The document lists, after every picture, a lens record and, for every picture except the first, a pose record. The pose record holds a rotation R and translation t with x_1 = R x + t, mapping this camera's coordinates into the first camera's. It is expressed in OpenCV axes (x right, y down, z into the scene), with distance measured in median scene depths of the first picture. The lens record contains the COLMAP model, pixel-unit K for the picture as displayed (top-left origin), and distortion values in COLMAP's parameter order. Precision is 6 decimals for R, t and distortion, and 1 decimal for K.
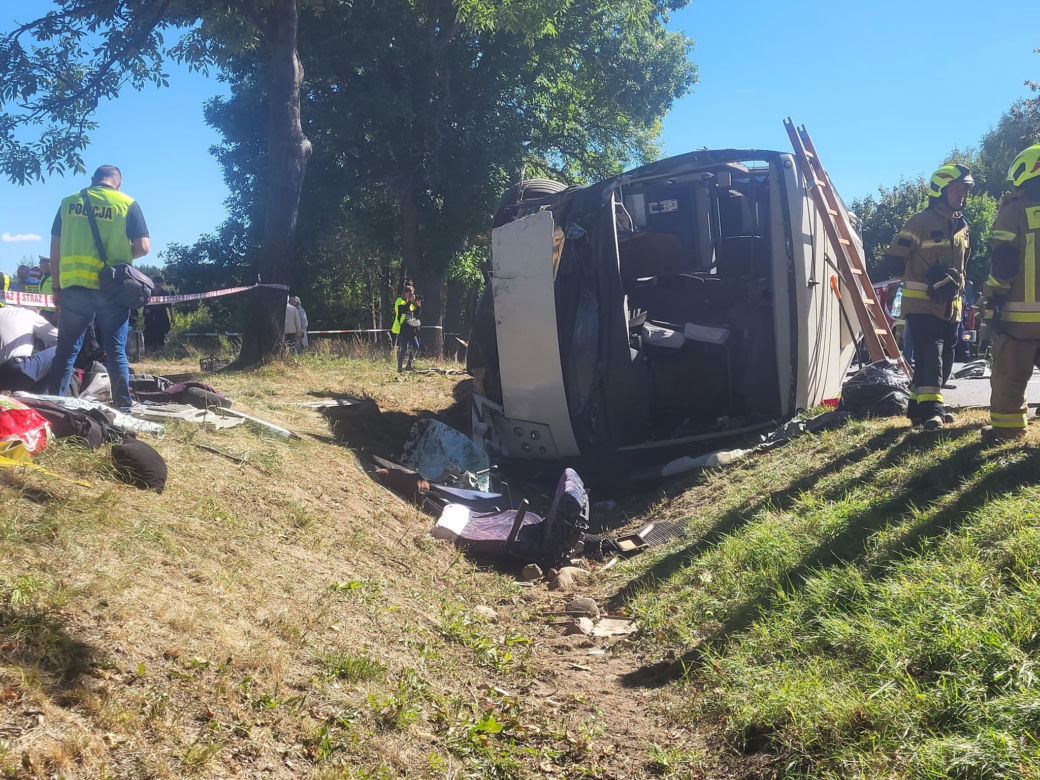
lens RADIAL K [[1251.1, 0, 518.9], [0, 1251.1, 386.5], [0, 0, 1]] dist [0.050399, 0.000000]
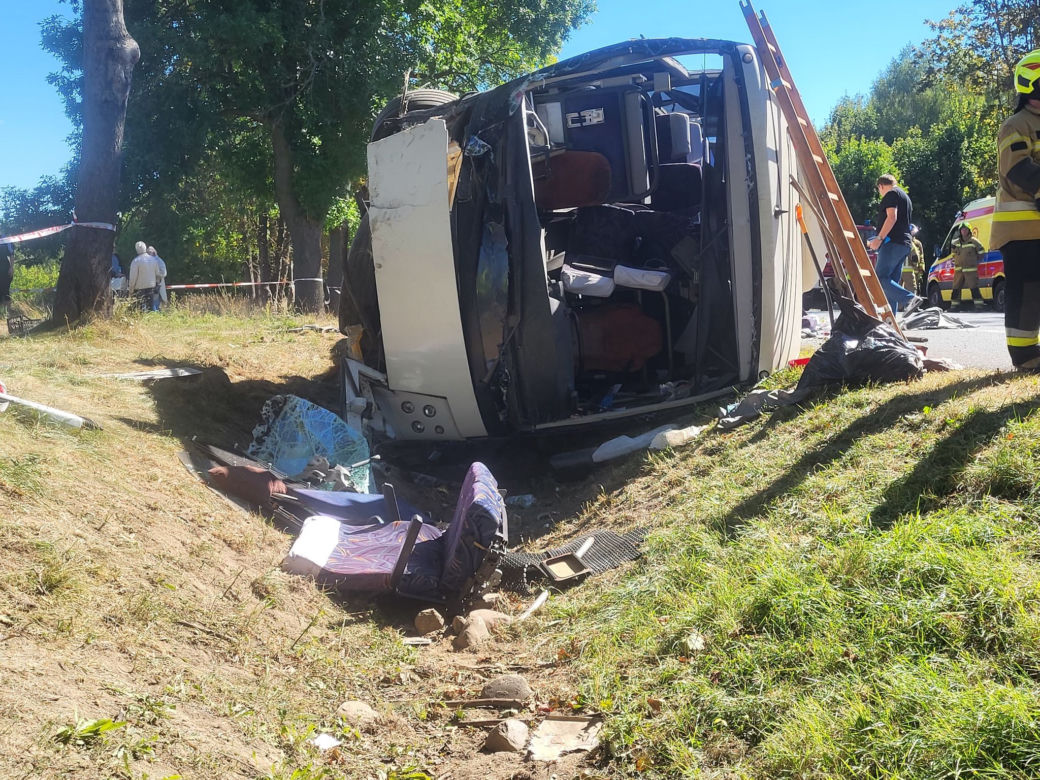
lens RADIAL K [[1251.1, 0, 530.0], [0, 1251.1, 395.3], [0, 0, 1]] dist [0.050399, 0.000000]
pose [[0.995309, -0.019247, 0.094809, 0.001930], [0.015093, 0.998903, 0.044335, -0.004514], [-0.095558, -0.042696, 0.994508, 0.220996]]
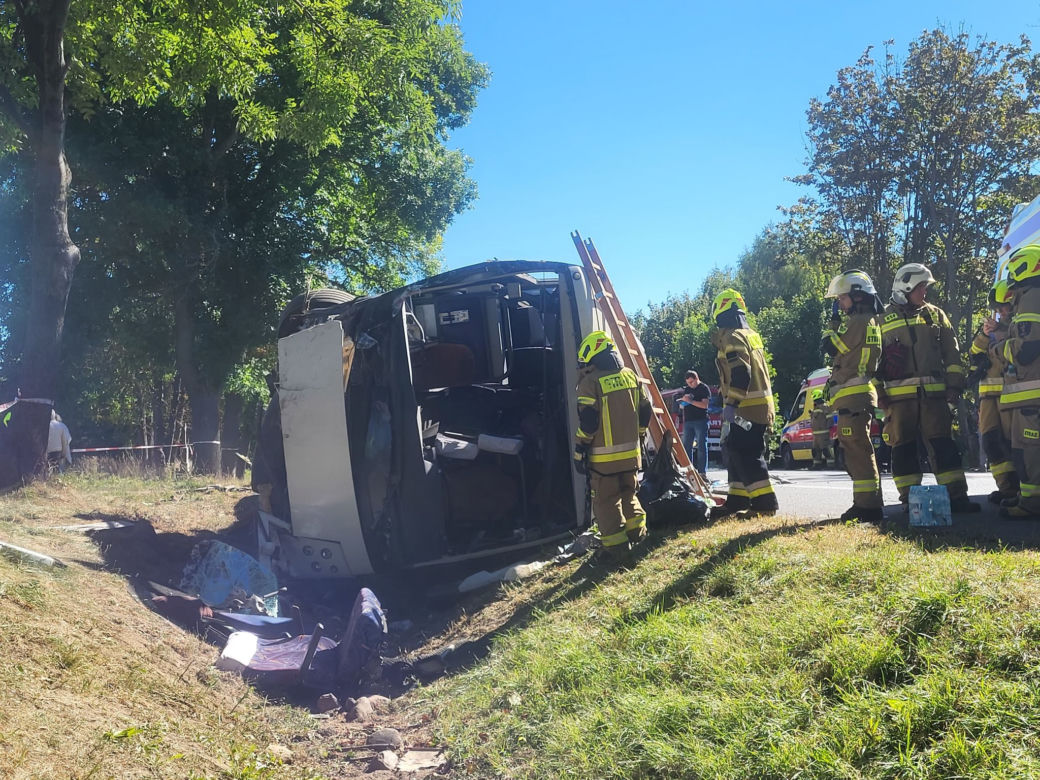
lens RADIAL K [[1251.1, 0, 523.1], [0, 1251.1, 396.4], [0, 0, 1]] dist [0.050399, 0.000000]
pose [[0.984160, -0.007792, 0.177109, -0.007331], [0.022266, 0.996555, -0.079883, -0.000819], [-0.175876, 0.082562, 0.980944, 0.026952]]
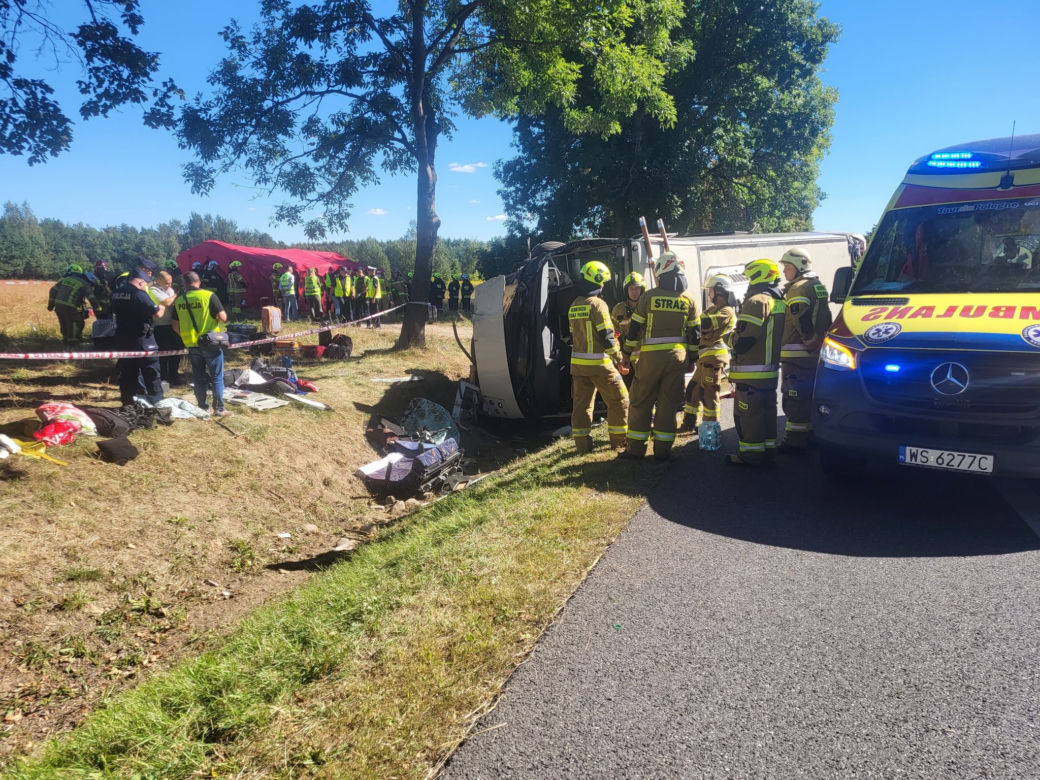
lens RADIAL K [[783.2, 0, 534.7], [0, 783.2, 390.5], [0, 0, 1]] dist [0.059266, -0.029464]
pose [[0.945904, 0.048242, -0.320839, 0.407888], [-0.014446, 0.994165, 0.106895, -0.098406], [0.324124, -0.096478, 0.941082, -0.000211]]
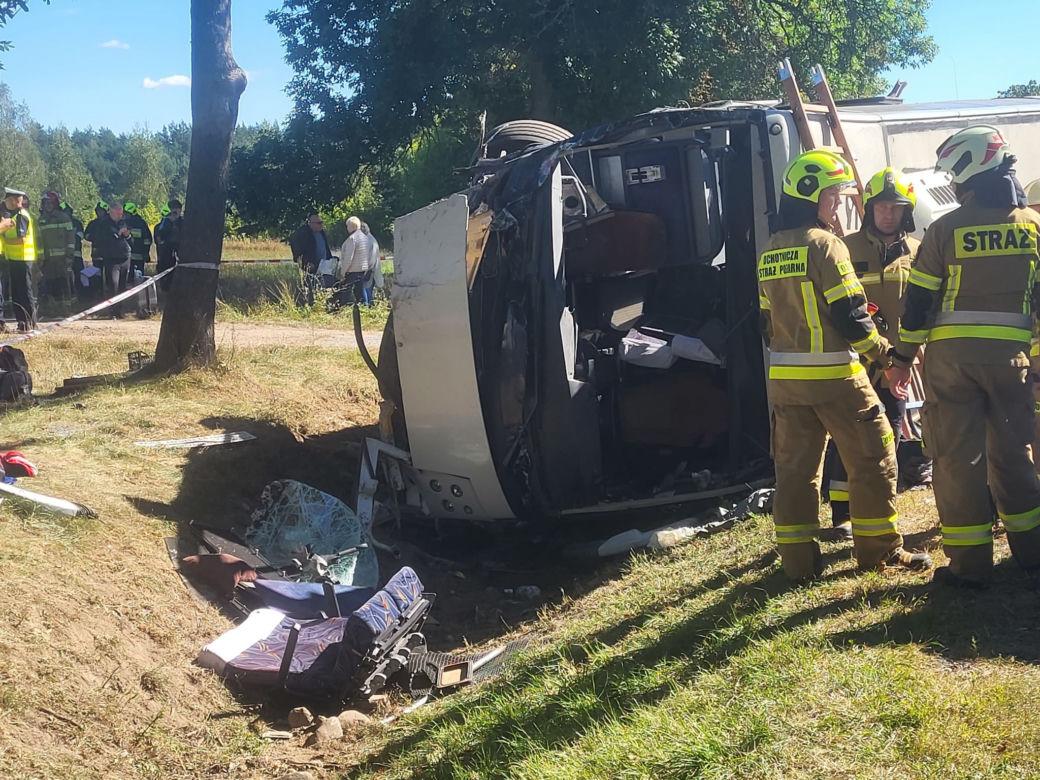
lens RADIAL K [[1766.9, 0, 500.3], [0, 1766.9, 397.9], [0, 0, 1]] dist [0.054356, 0.000000]
pose [[0.981097, 0.004774, -0.193455, 0.247545], [0.008429, 0.997693, 0.067368, -0.089431], [0.193331, -0.067725, 0.978793, -0.035165]]
